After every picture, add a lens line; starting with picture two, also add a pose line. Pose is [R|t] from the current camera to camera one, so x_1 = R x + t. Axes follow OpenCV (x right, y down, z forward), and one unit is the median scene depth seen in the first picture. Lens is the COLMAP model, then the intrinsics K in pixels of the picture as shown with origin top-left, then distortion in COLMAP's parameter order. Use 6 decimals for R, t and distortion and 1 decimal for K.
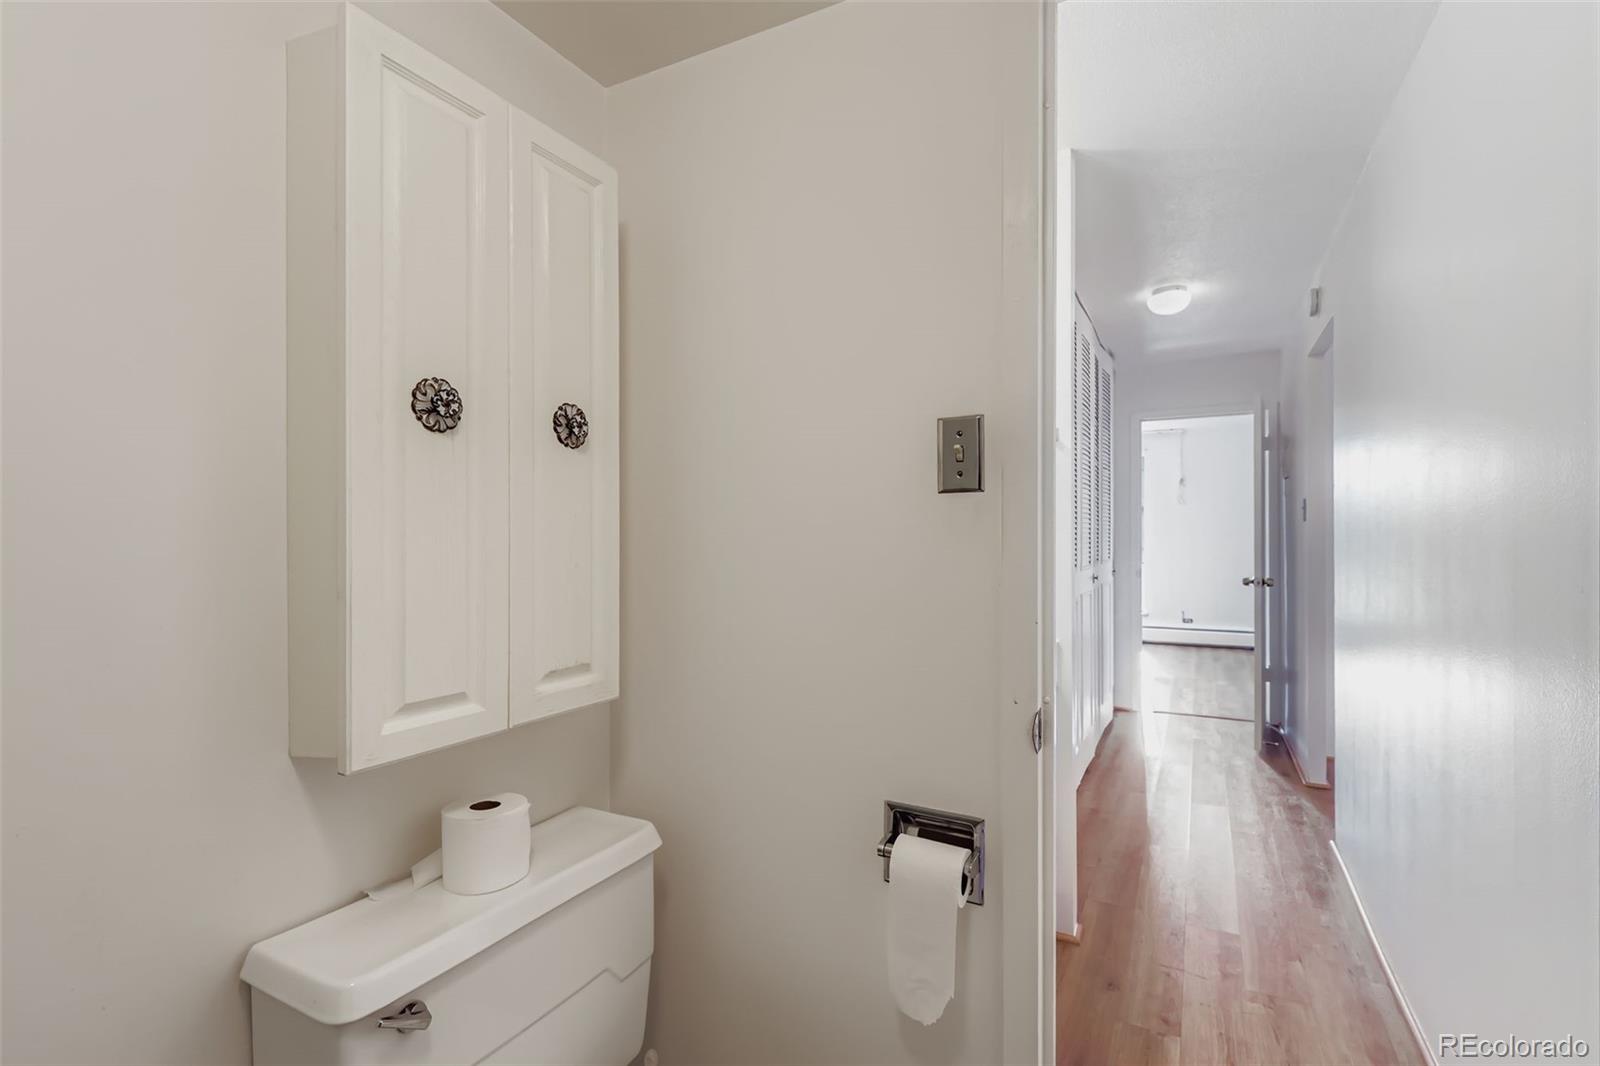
lens RADIAL K [[736.9, 0, 803.8], [0, 736.9, 534.3], [0, 0, 1]] dist [0.004100, -0.002730]
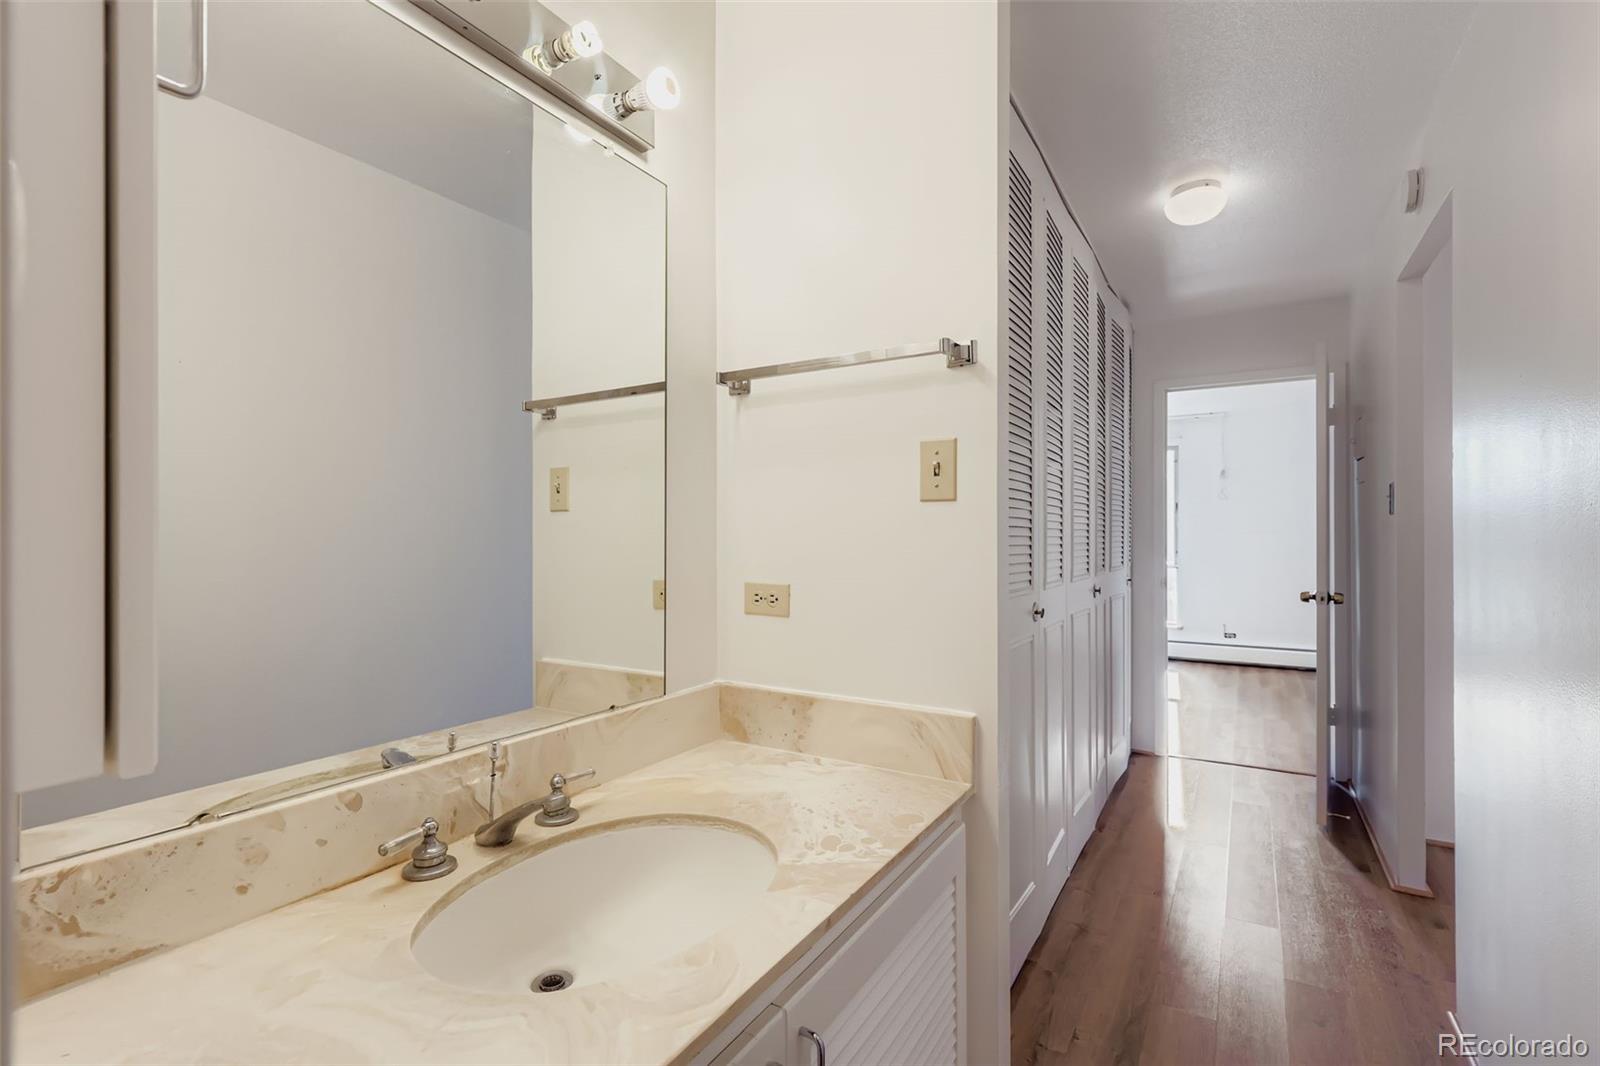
lens RADIAL K [[736.9, 0, 796.8], [0, 736.9, 531.8], [0, 0, 1]] dist [0.004100, -0.002730]
pose [[0.998441, 0.002894, -0.055739, 0.125609], [-0.003110, 0.999988, -0.003793, 0.002815], [0.055727, 0.003960, 0.998438, 0.222678]]
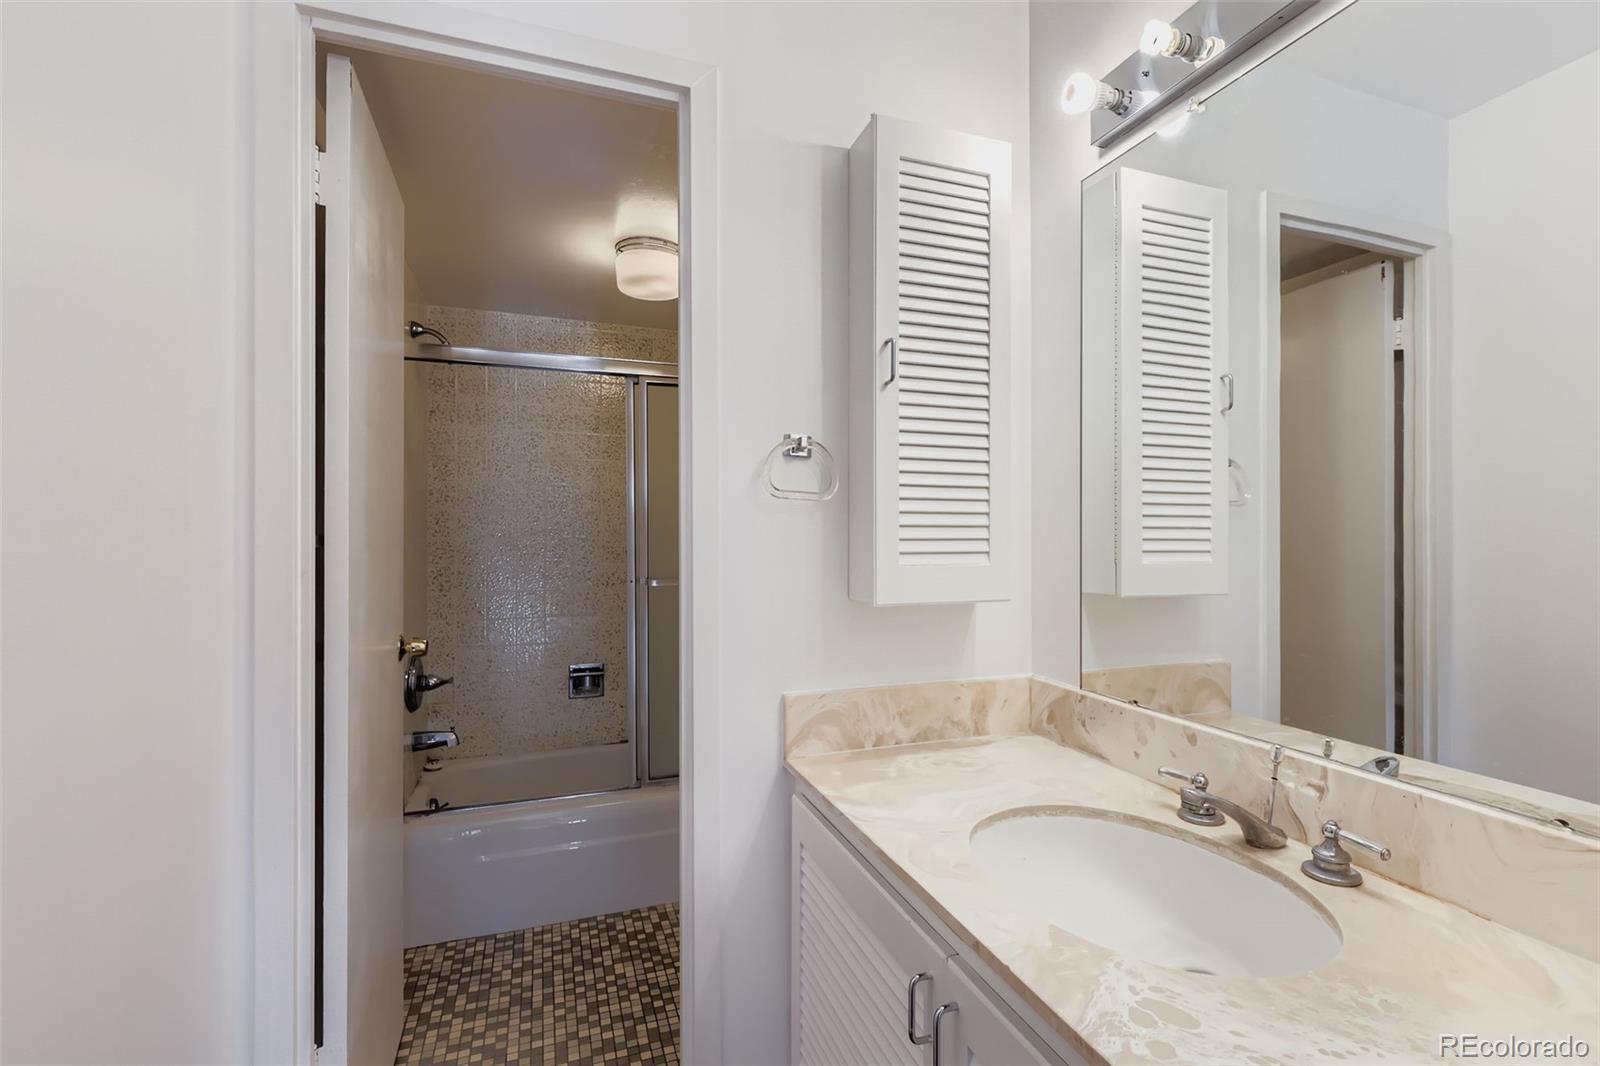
lens RADIAL K [[736.9, 0, 809.9], [0, 736.9, 534.7], [0, 0, 1]] dist [0.004100, -0.002730]
pose [[-0.672866, 0.002063, -0.739762, 0.694251], [0.001670, 0.999998, 0.001269, 0.009950], [0.739763, -0.000381, -0.672868, 1.252276]]
